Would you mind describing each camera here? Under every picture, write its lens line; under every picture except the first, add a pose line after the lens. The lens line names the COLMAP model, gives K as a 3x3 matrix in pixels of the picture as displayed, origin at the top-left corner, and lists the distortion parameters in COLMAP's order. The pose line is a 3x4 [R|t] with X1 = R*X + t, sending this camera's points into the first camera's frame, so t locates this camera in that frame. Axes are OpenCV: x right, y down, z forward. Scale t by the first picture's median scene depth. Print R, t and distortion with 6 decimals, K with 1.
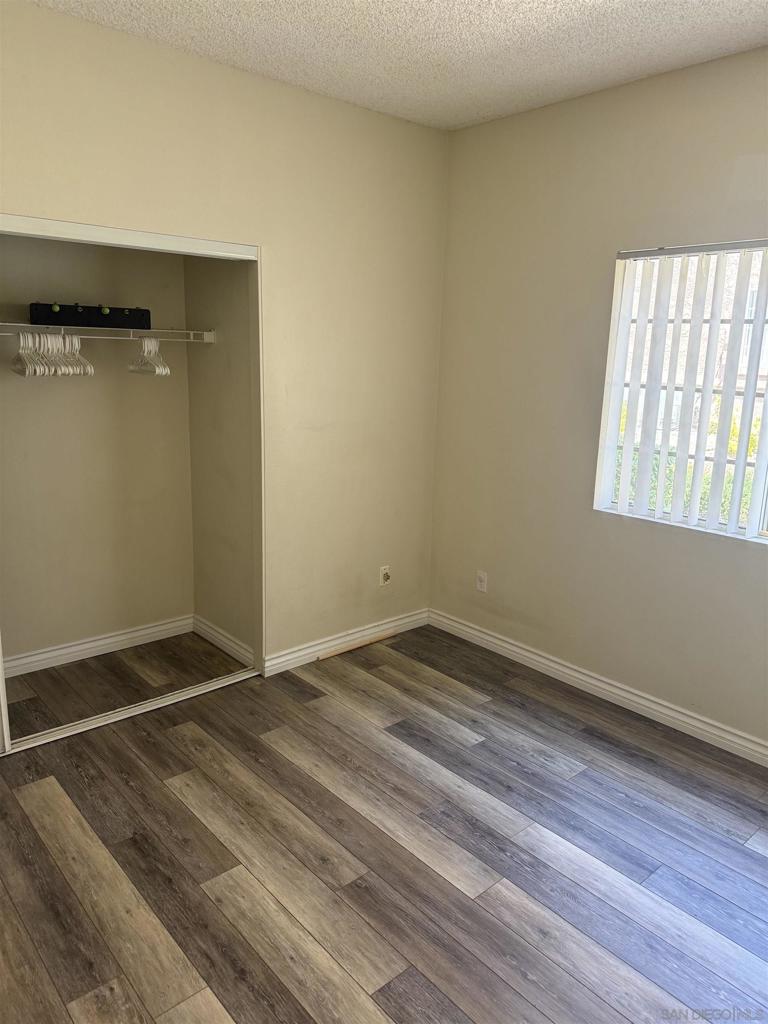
lens RADIAL K [[713.6, 0, 378.5], [0, 713.6, 497.3], [0, 0, 1]] dist [0.070289, -0.107483]
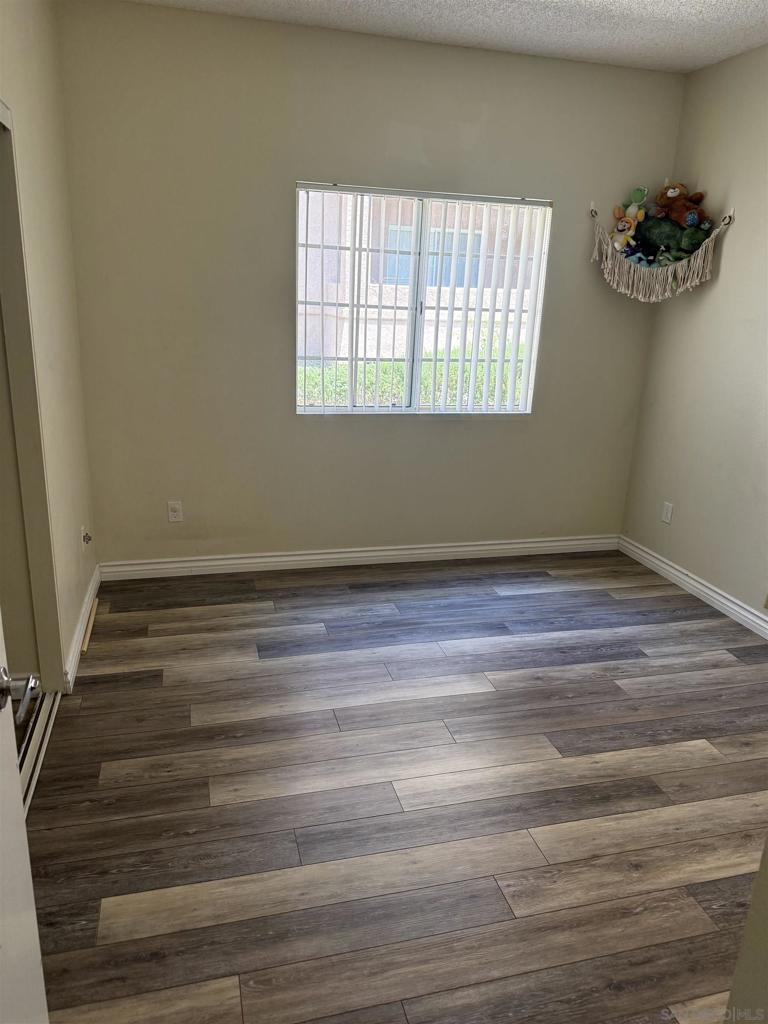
lens RADIAL K [[713.6, 0, 378.5], [0, 713.6, 497.3], [0, 0, 1]] dist [0.070289, -0.107483]
pose [[0.458636, -0.256586, 0.850774, -0.707258], [0.162508, 0.965478, 0.203575, -0.069891], [-0.873638, 0.044890, 0.484501, 0.364033]]
